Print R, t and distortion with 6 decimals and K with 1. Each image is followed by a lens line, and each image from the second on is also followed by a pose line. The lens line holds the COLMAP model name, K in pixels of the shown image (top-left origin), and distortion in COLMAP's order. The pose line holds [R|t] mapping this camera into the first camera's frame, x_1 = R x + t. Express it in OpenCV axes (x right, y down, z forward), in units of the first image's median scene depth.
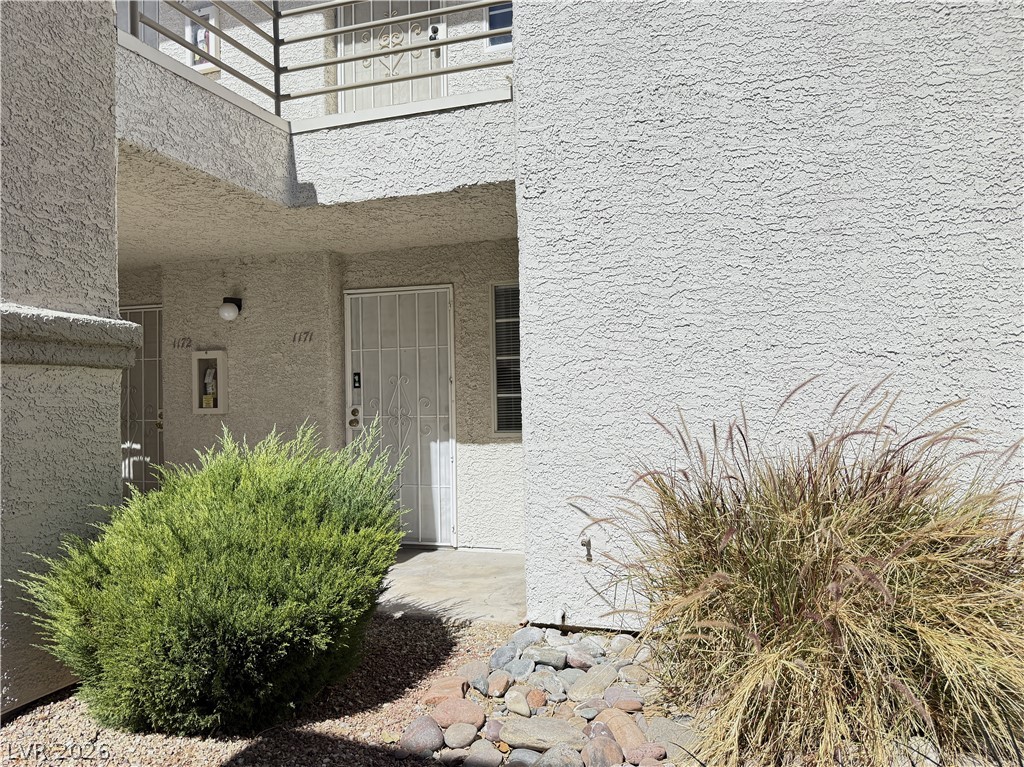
lens RADIAL K [[729.0, 0, 514.4], [0, 729.0, 385.7], [0, 0, 1]] dist [0.082506, -0.089484]
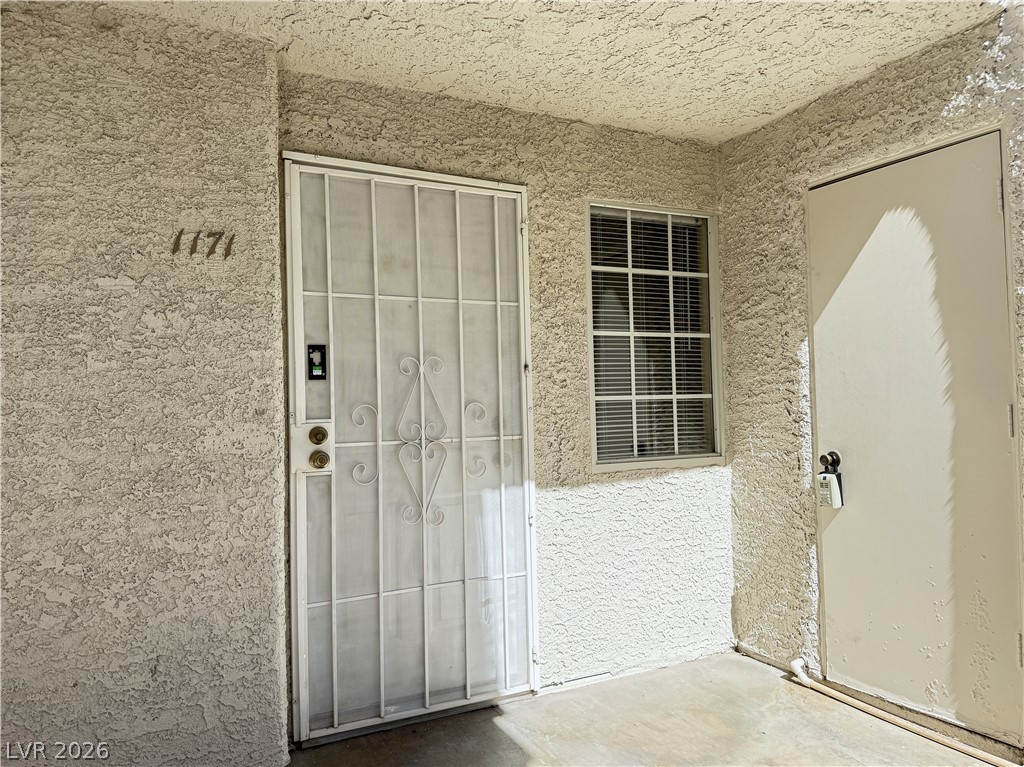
lens RADIAL K [[729.0, 0, 512.0], [0, 729.0, 383.9], [0, 0, 1]] dist [0.082506, -0.089484]
pose [[0.709667, 0.022929, 0.704164, -0.445653], [-0.007579, 0.999661, -0.024913, 0.015870], [-0.704497, 0.012343, 0.709600, 0.612190]]
